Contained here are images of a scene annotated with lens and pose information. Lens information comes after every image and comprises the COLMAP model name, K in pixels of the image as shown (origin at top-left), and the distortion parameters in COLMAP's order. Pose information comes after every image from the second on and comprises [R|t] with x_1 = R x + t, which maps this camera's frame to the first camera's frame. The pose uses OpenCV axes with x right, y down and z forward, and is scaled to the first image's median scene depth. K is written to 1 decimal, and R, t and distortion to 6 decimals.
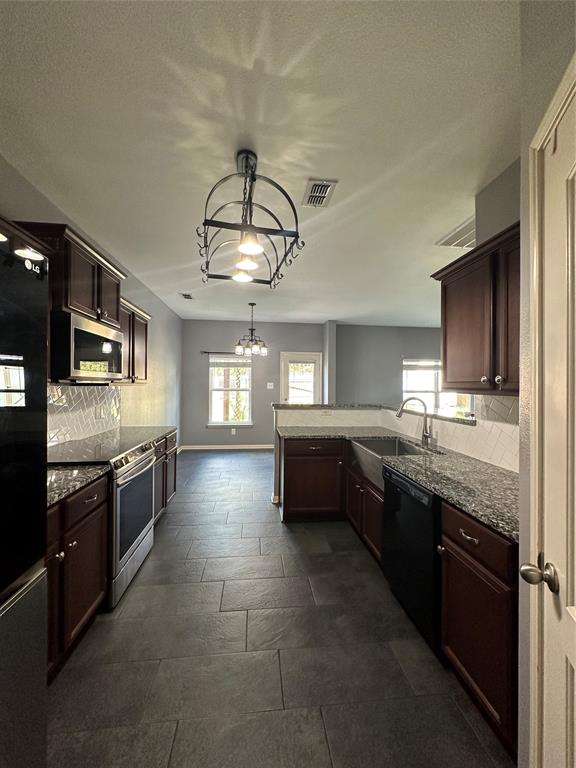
lens RADIAL K [[306.6, 0, 288.0], [0, 306.6, 384.0], [0, 0, 1]] dist [-0.001129, -0.000104]
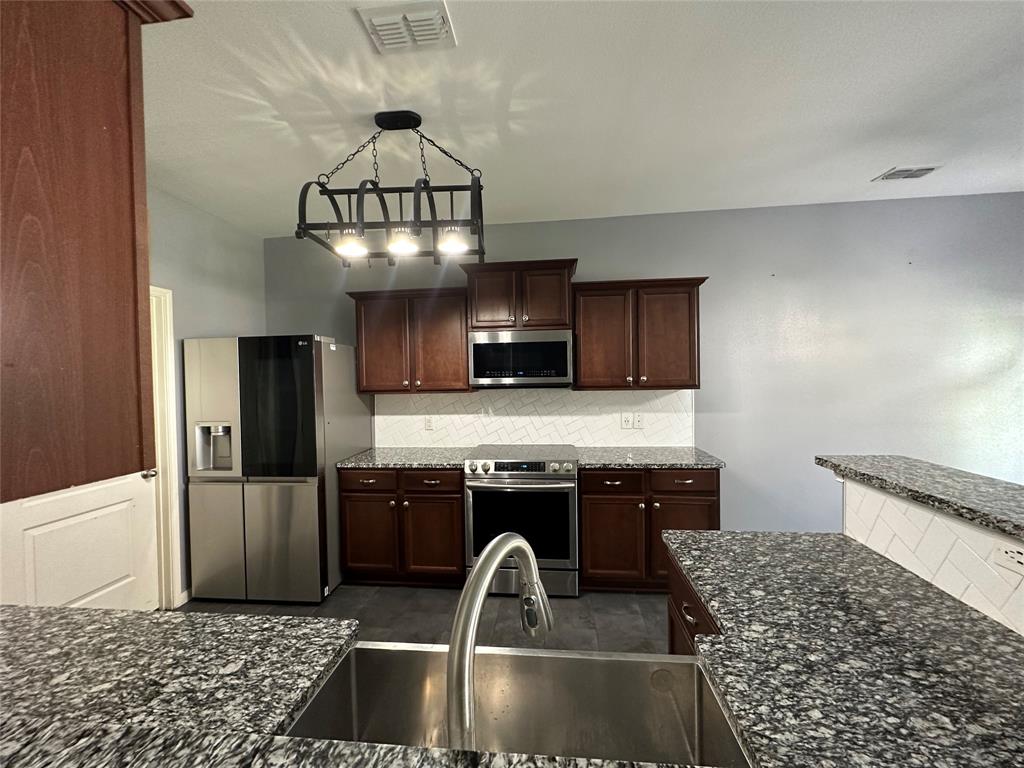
lens RADIAL K [[408.7, 0, 515.5], [0, 408.7, 387.0], [0, 0, 1]] dist [-0.001129, -0.000104]
pose [[-0.209250, 0.019336, -0.977671, 0.304377], [0.021701, 0.999650, 0.015126, -0.014419], [0.977621, -0.018051, -0.209596, 0.542285]]
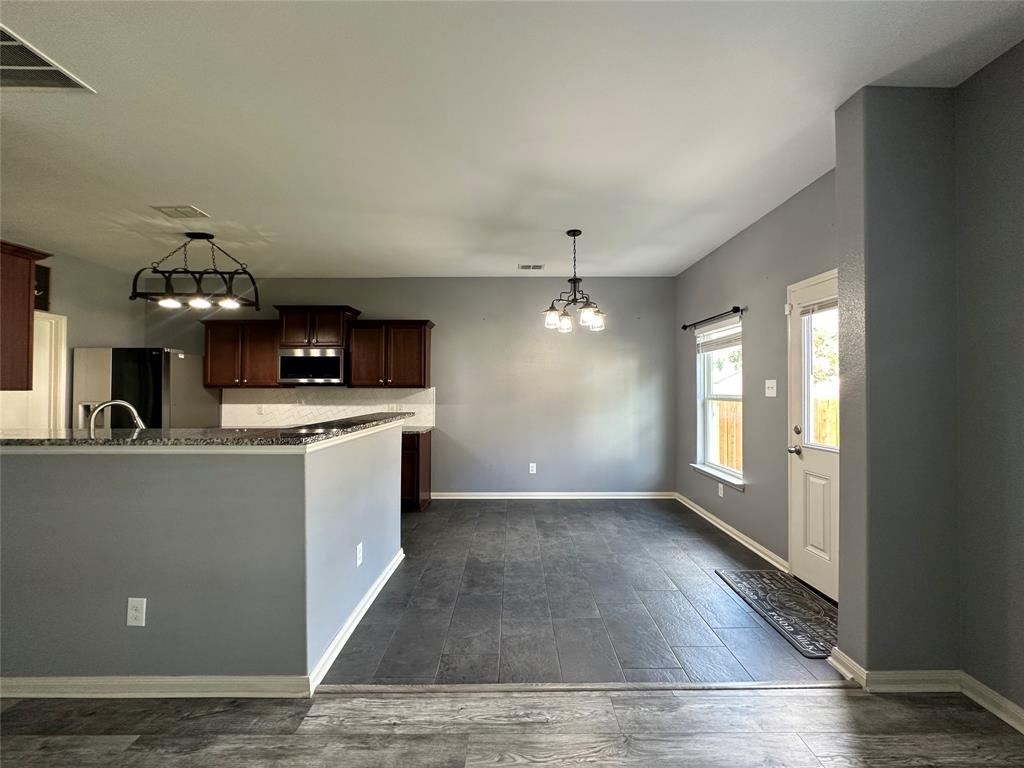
lens RADIAL K [[408.7, 0, 515.5], [0, 408.7, 387.0], [0, 0, 1]] dist [-0.001129, -0.000104]
pose [[-0.111528, -0.016966, -0.993617, 0.586844], [0.001817, 0.999849, -0.017277, 0.015711], [0.993760, -0.003732, -0.111480, 0.980245]]
